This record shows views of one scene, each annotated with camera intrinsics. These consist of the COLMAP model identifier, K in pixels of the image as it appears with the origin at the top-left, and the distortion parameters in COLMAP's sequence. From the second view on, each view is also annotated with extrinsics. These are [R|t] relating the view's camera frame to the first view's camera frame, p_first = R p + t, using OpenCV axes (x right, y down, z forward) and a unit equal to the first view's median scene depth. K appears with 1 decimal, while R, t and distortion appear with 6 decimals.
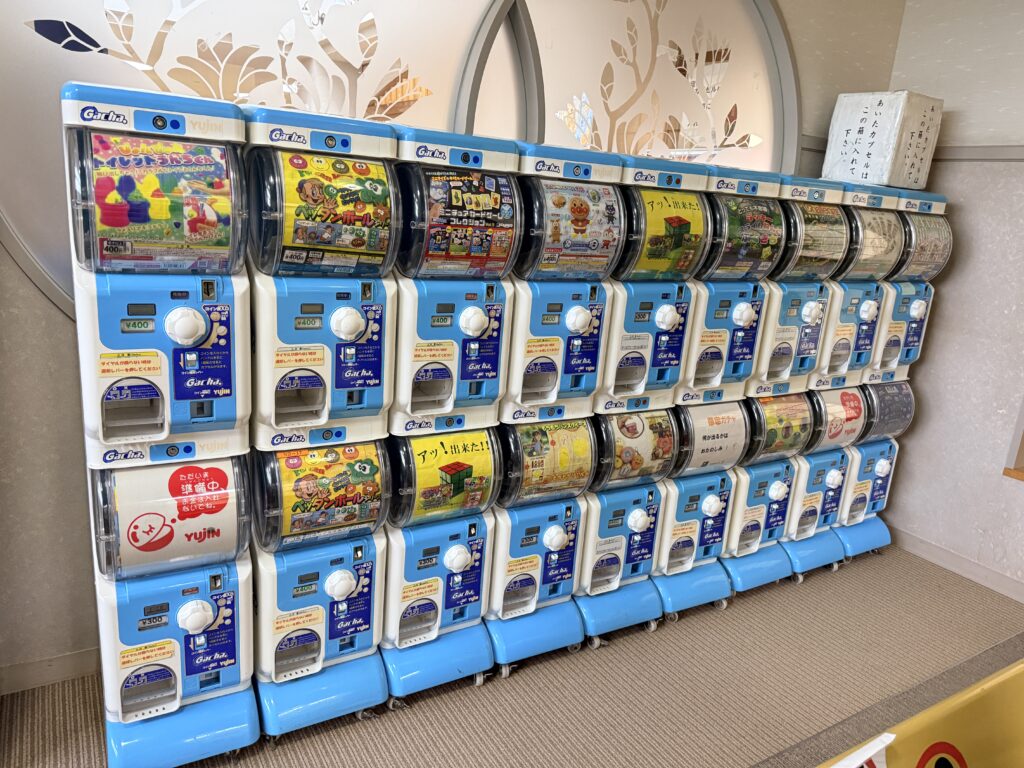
lens RADIAL K [[730.7, 0, 511.2], [0, 730.7, 385.4], [0, 0, 1]] dist [-0.040391, -0.000893]
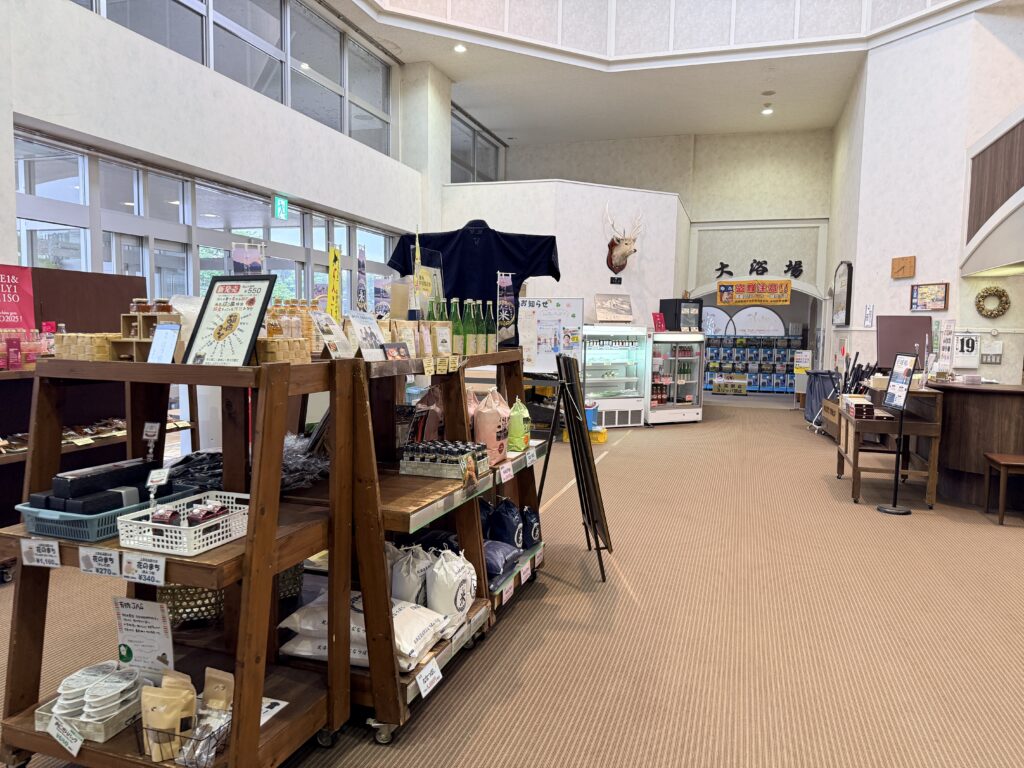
lens RADIAL K [[730.7, 0, 511.1], [0, 730.7, 386.0], [0, 0, 1]] dist [-0.040391, -0.000893]
pose [[0.651678, -0.012237, -0.758397, 5.246674], [-0.159253, 0.975375, -0.152581, 2.164068], [0.741589, 0.220211, 0.633682, -6.795308]]
